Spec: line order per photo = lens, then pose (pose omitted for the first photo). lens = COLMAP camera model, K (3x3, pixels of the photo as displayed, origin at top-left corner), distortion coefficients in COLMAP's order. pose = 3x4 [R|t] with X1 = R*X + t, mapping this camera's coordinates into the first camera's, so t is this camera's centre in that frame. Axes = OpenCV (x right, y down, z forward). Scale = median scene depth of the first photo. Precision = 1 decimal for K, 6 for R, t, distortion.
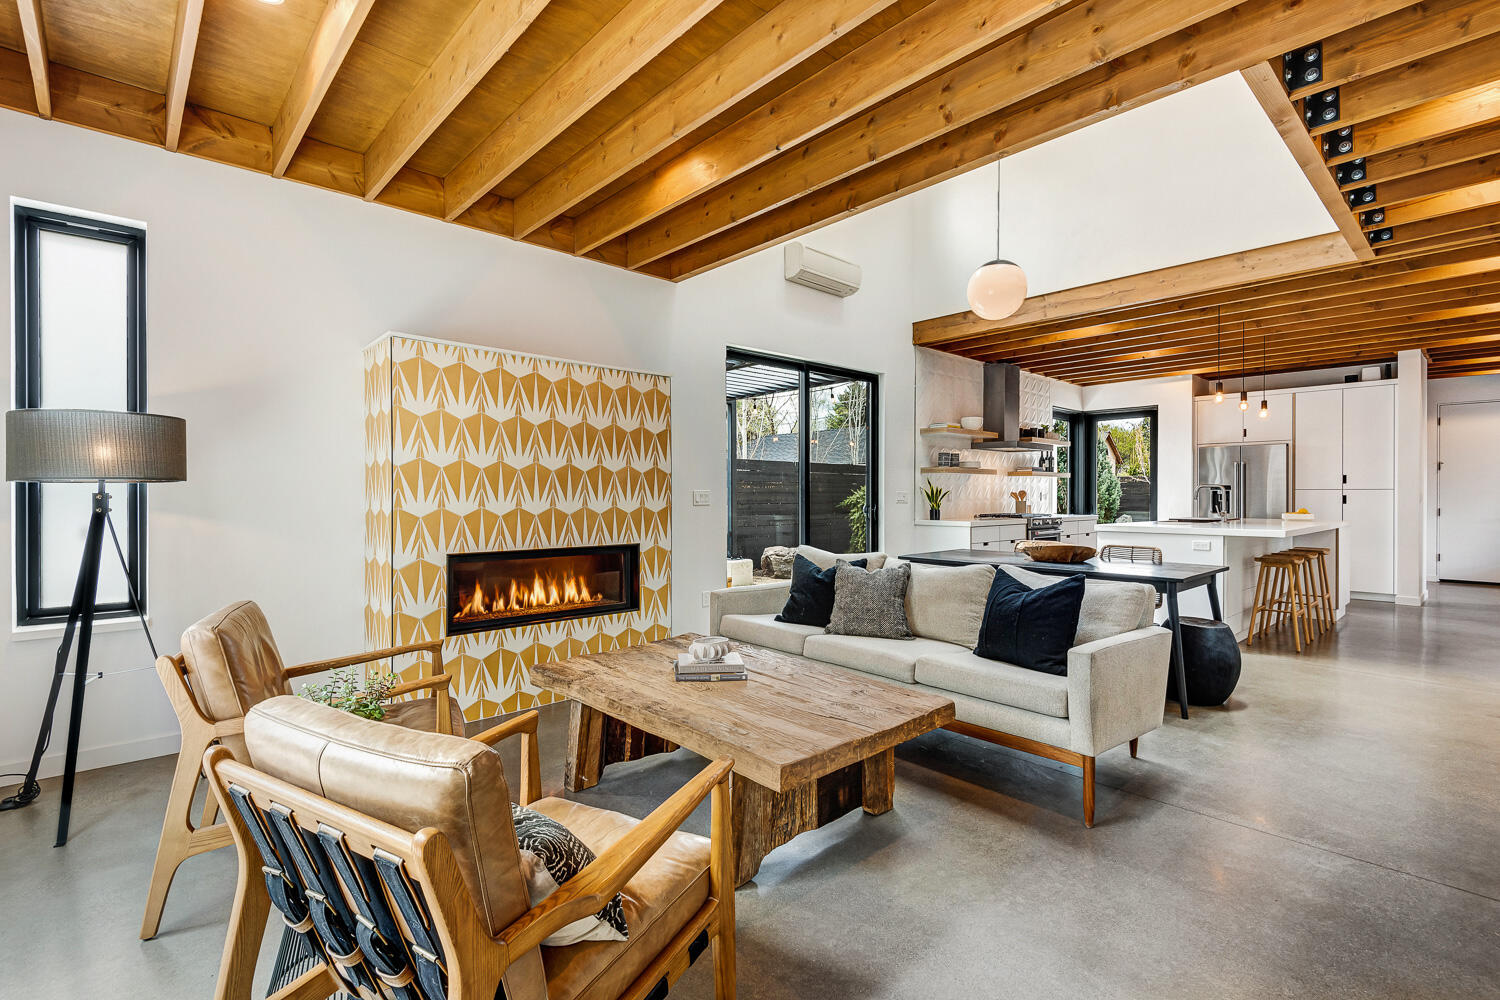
lens RADIAL K [[689.5, 0, 750.0], [0, 689.5, 500.0], [0, 0, 1]] dist [0.028944, -0.019848]
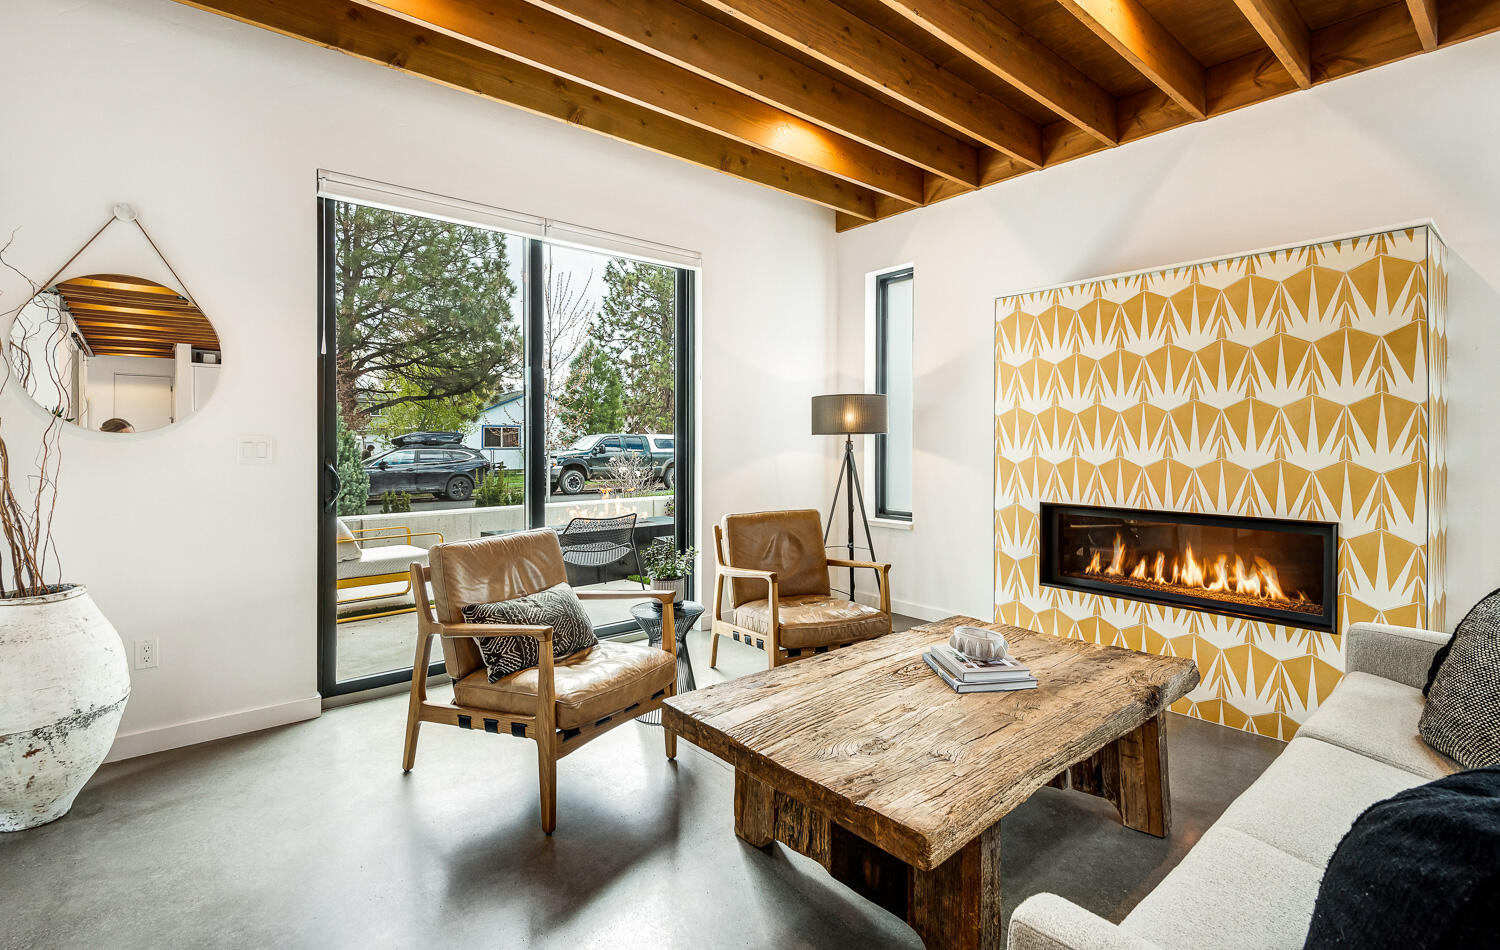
lens RADIAL K [[694.6, 0, 739.8], [0, 694.6, 437.7], [0, 0, 1]] dist [0.046943, -0.035665]
pose [[-0.044509, -0.007371, -0.998982, 0.515646], [-0.008180, 0.999942, -0.007013, -0.002888], [0.998976, 0.007860, -0.044566, 0.544862]]
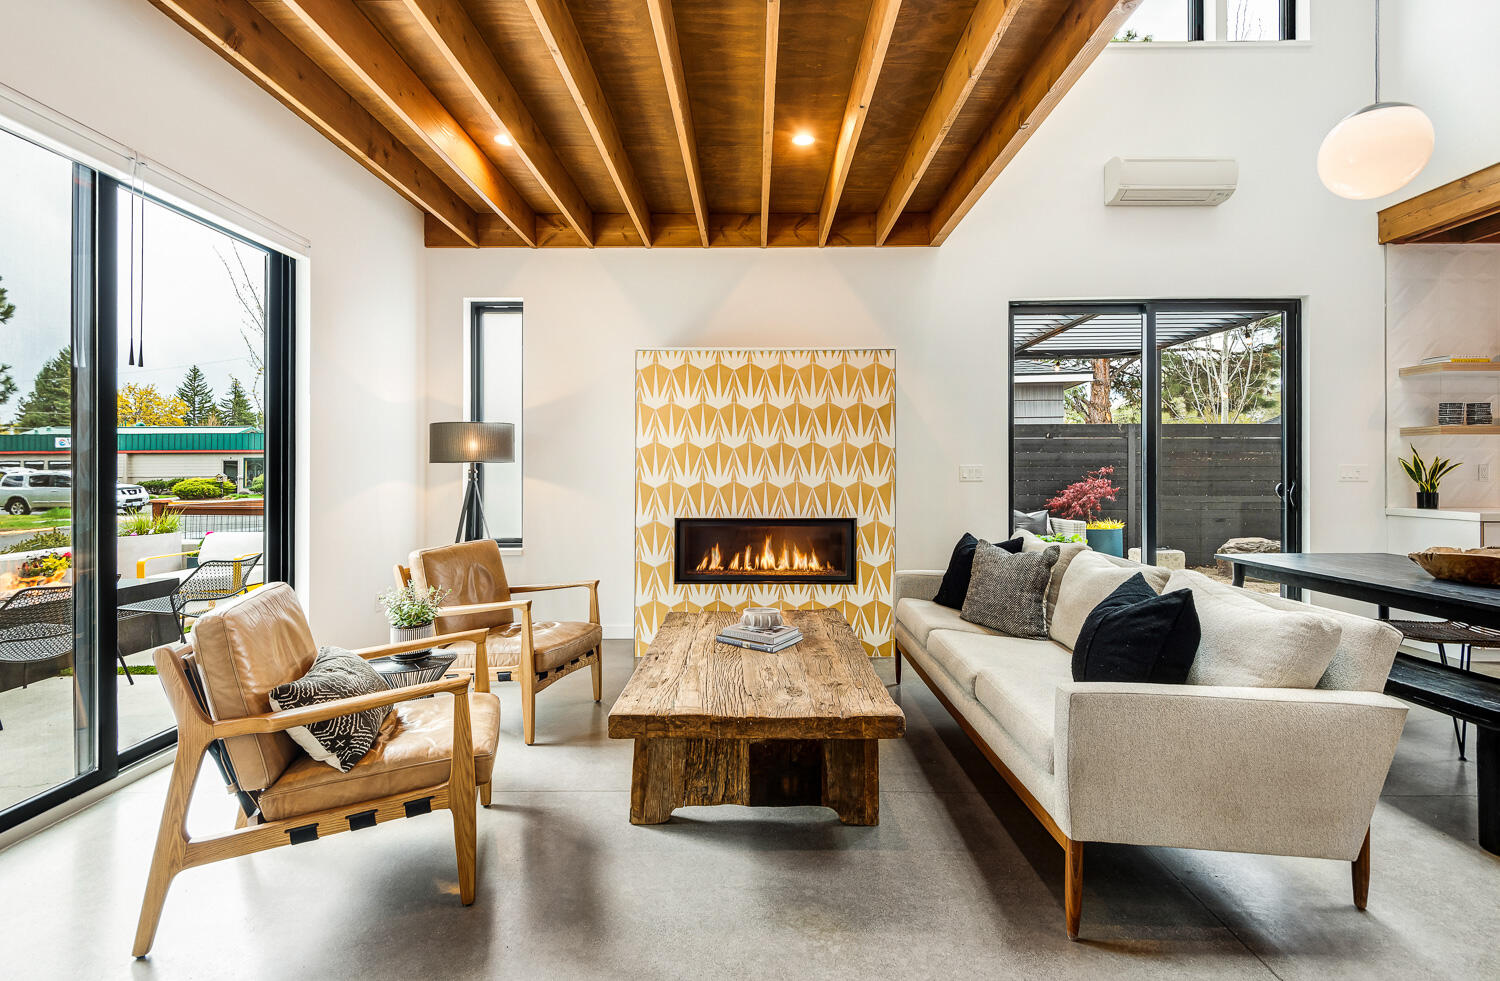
lens RADIAL K [[699.0, 0, 746.9], [0, 699.0, 468.7], [0, 0, 1]] dist [0.020535, -0.000585]
pose [[0.728114, -0.002807, -0.685450, 0.459937], [-0.003645, 0.999962, -0.007966, -0.001033], [0.685446, 0.008298, 0.728076, 0.153045]]
